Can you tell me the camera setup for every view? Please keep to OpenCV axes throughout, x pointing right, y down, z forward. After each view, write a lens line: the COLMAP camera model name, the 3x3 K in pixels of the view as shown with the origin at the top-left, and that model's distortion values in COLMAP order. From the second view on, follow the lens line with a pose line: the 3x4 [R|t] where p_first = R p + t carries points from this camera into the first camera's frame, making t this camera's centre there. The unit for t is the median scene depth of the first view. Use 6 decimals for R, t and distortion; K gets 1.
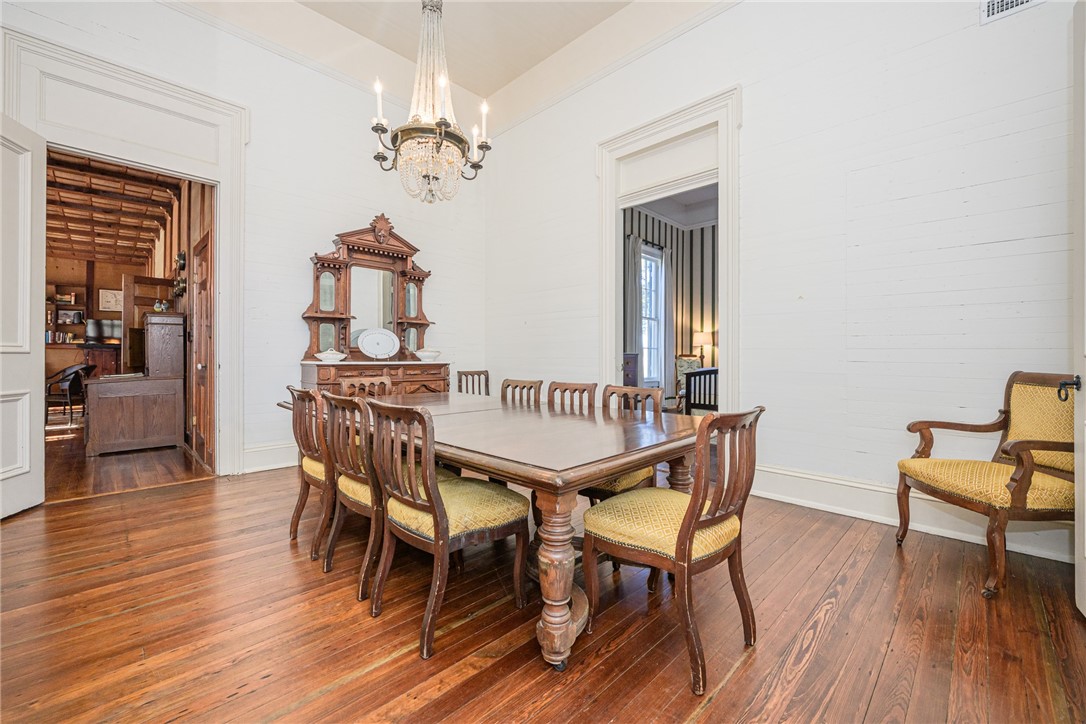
lens RADIAL K [[435.8, 0, 543.0], [0, 435.8, 358.6], [0, 0, 1]] dist [-0.001522, -0.000222]
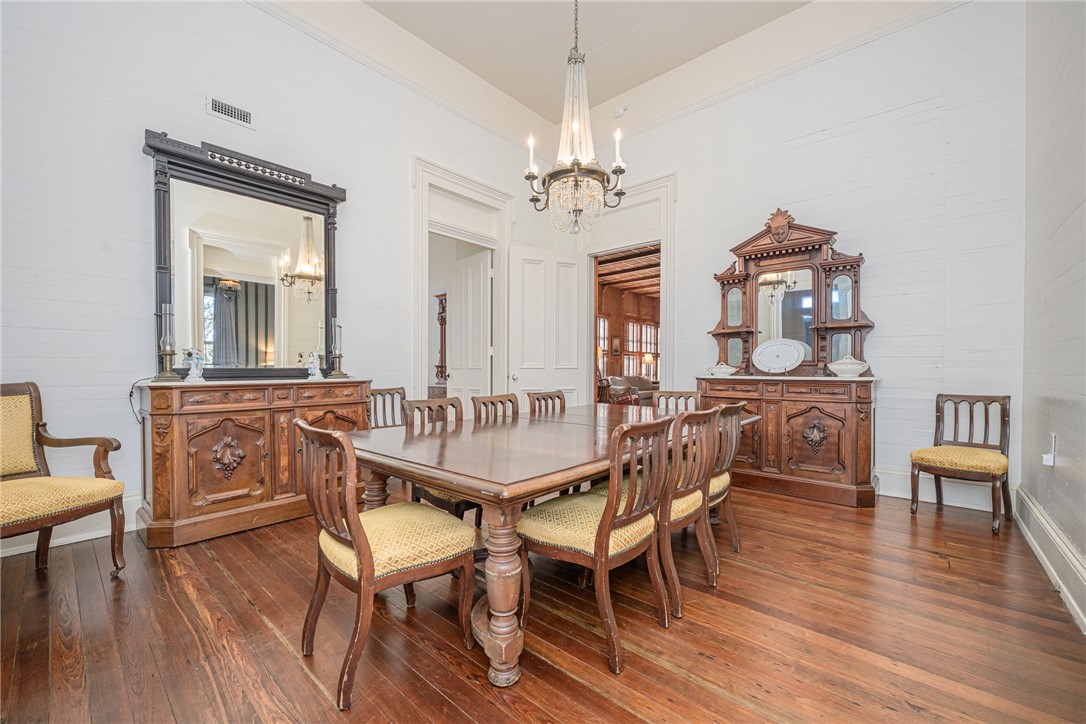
lens RADIAL K [[435.4, 0, 543.1], [0, 435.4, 366.5], [0, 0, 1]] dist [-0.002141, -0.000437]
pose [[0.058370, -0.007957, -0.998263, 0.495982], [-0.007054, 0.999940, -0.008383, -0.002114], [0.998270, 0.007531, 0.058311, 0.490638]]
